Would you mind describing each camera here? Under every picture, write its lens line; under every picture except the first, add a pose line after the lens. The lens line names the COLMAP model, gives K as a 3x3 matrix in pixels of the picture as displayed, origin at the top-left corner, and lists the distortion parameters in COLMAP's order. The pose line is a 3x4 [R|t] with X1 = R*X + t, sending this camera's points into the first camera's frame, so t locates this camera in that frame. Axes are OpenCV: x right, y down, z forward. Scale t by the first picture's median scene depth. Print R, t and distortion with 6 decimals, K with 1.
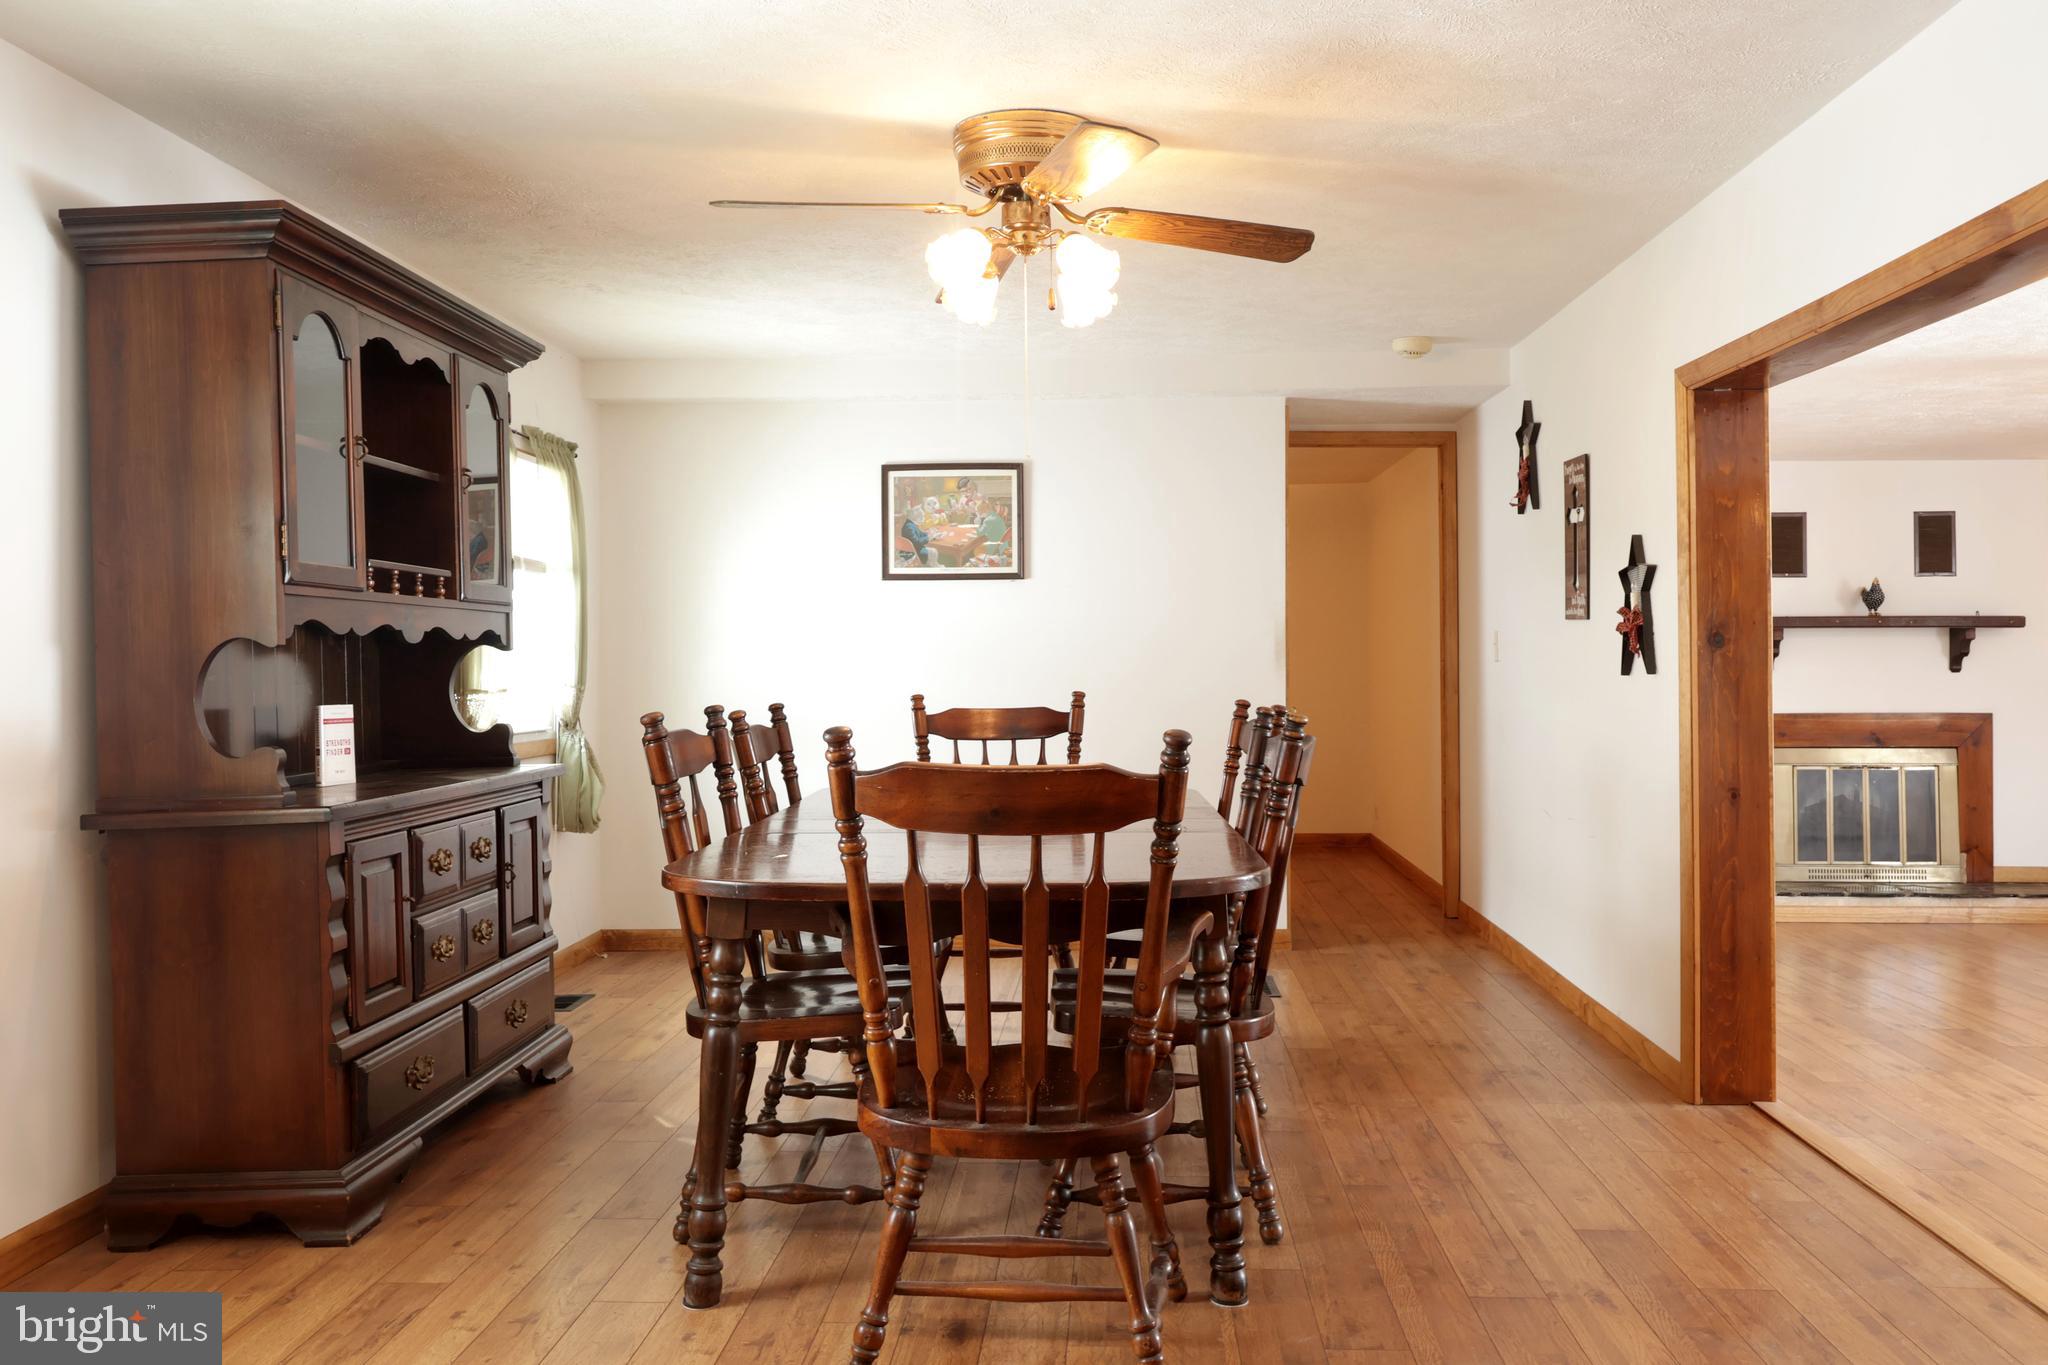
lens RADIAL K [[1653.5, 0, 1064.8], [0, 1653.5, 639.5], [0, 0, 1]] dist [0.009539, -0.004721]
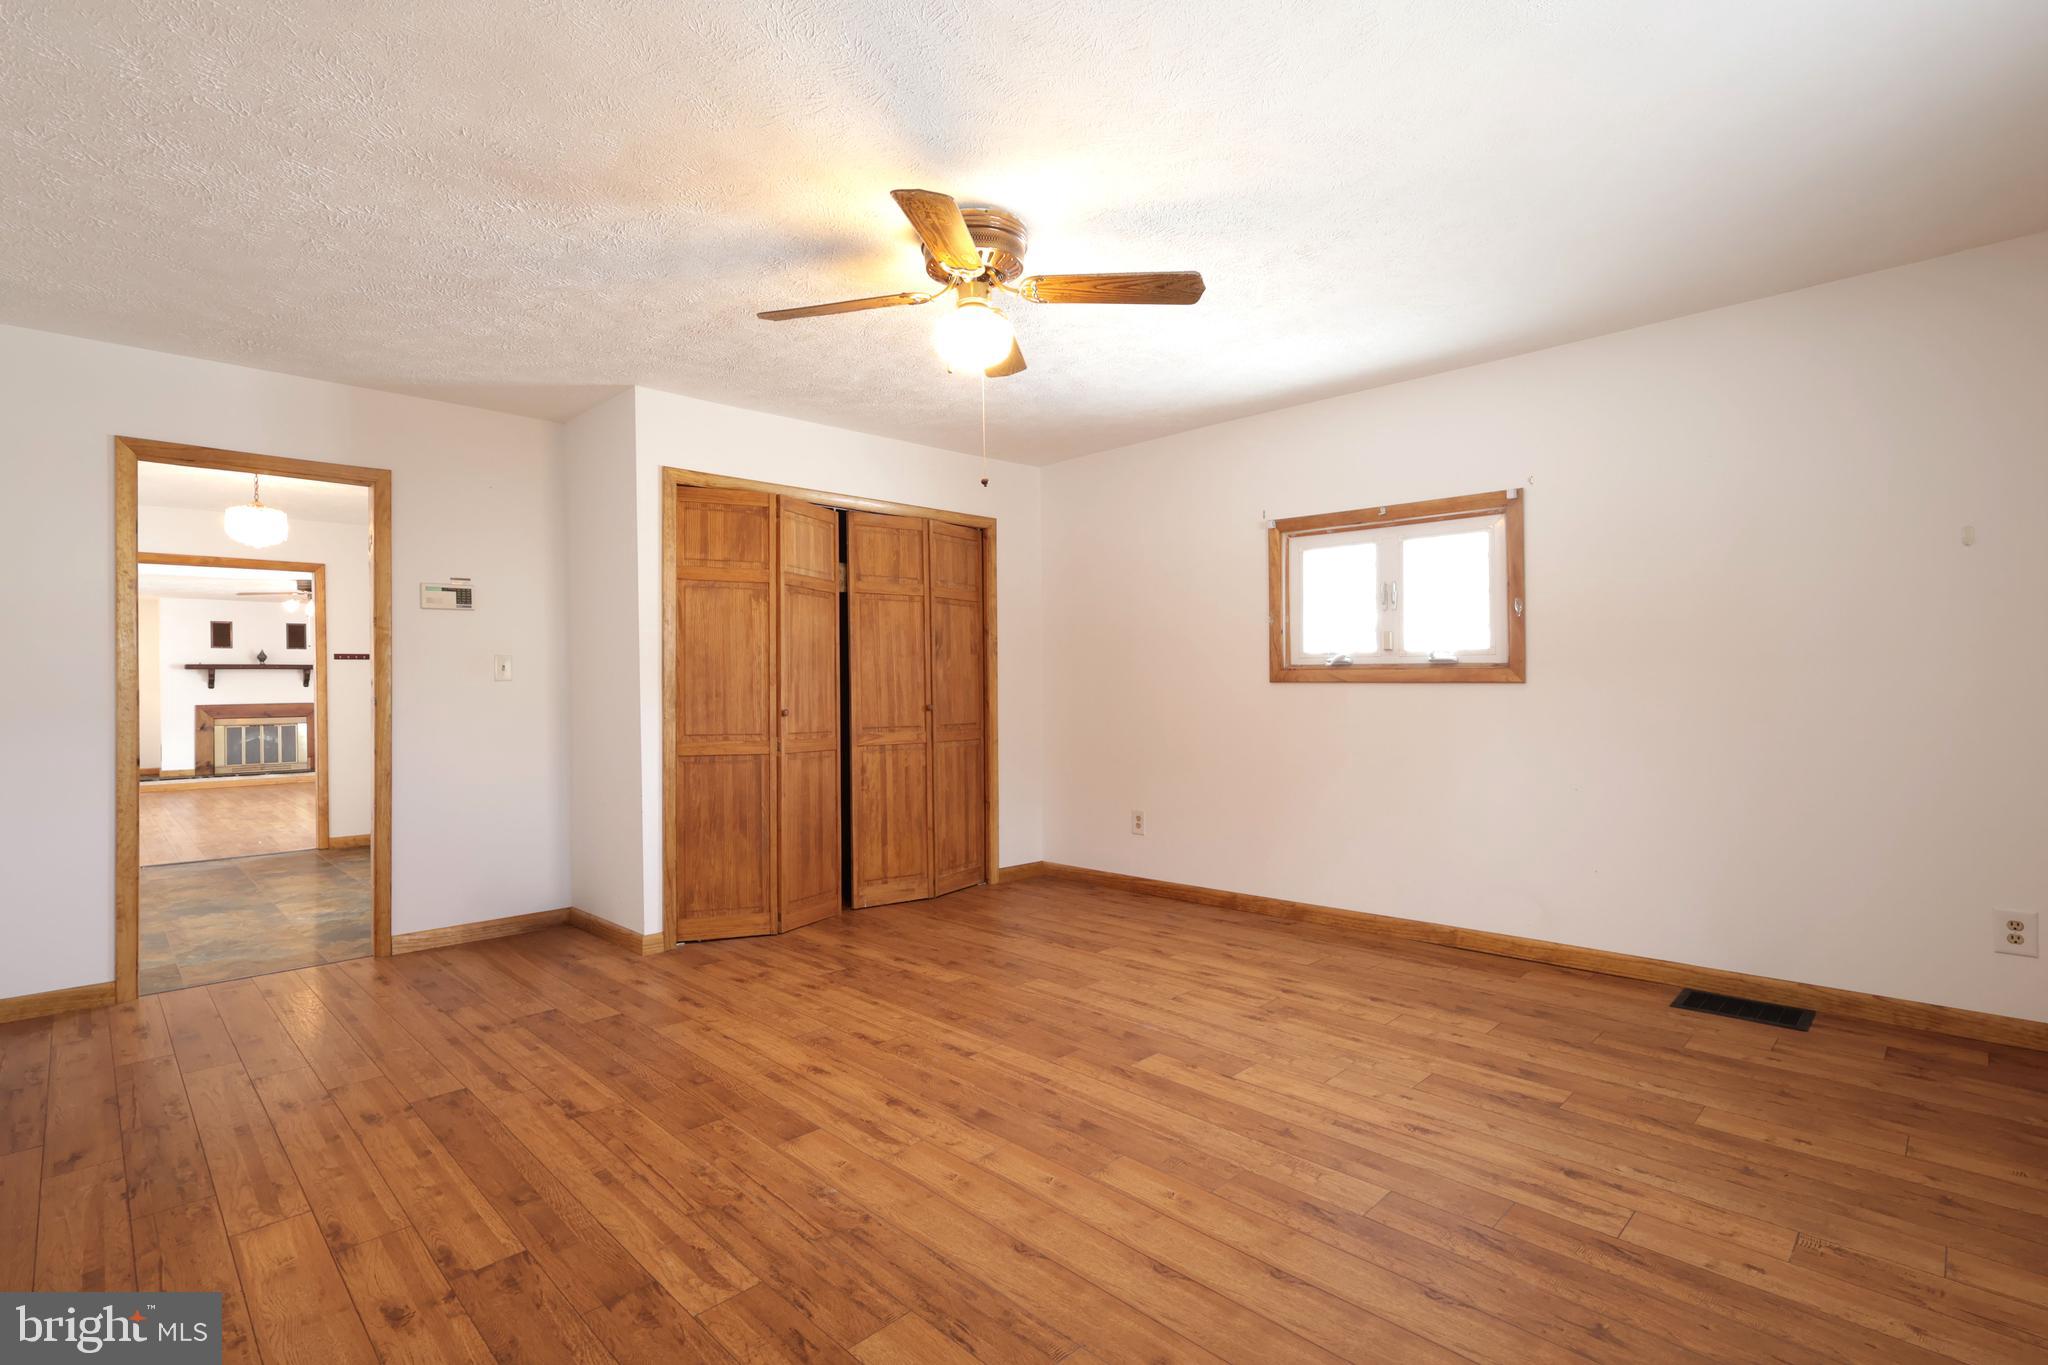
lens RADIAL K [[977.7, 0, 1030.2], [0, 977.7, 685.1], [0, 0, 1]] dist [0.000723, -0.000373]
pose [[0.694219, -0.004204, 0.719751, 0.417554], [0.003264, 0.999991, 0.002692, 0.029452], [-0.719756, 0.000480, 0.694227, -1.539998]]
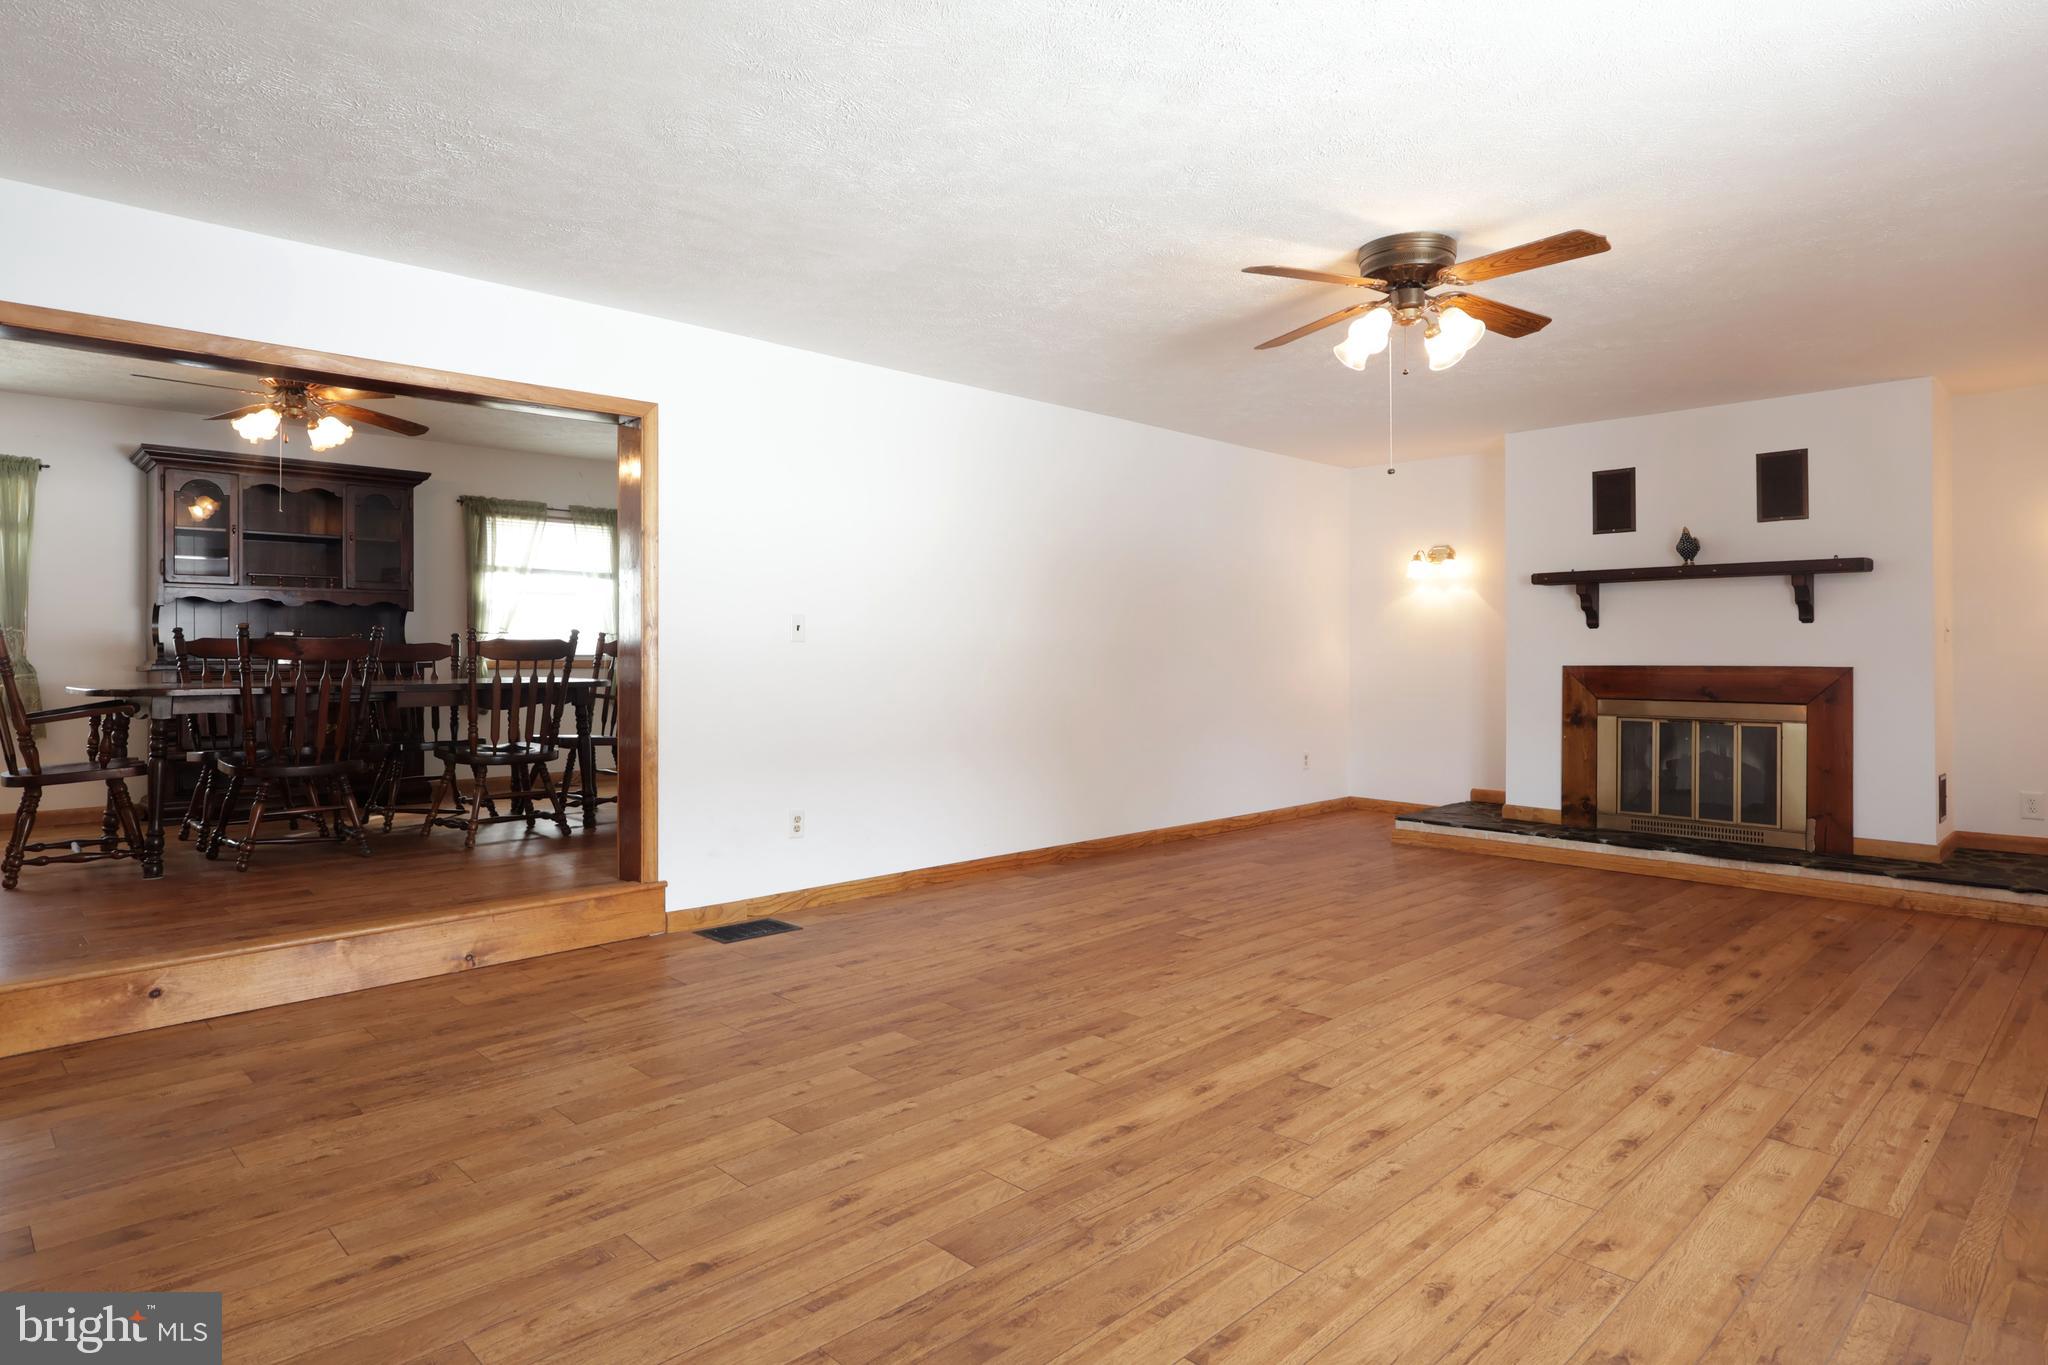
lens RADIAL K [[1145.5, 0, 990.1], [0, 1145.5, 646.1], [0, 0, 1]] dist [0.002875, 0.000570]
pose [[0.712441, -0.005071, -0.701714, 1.208687], [0.006667, 0.999978, -0.000458, 0.055240], [0.701700, -0.004352, 0.712459, 0.411256]]
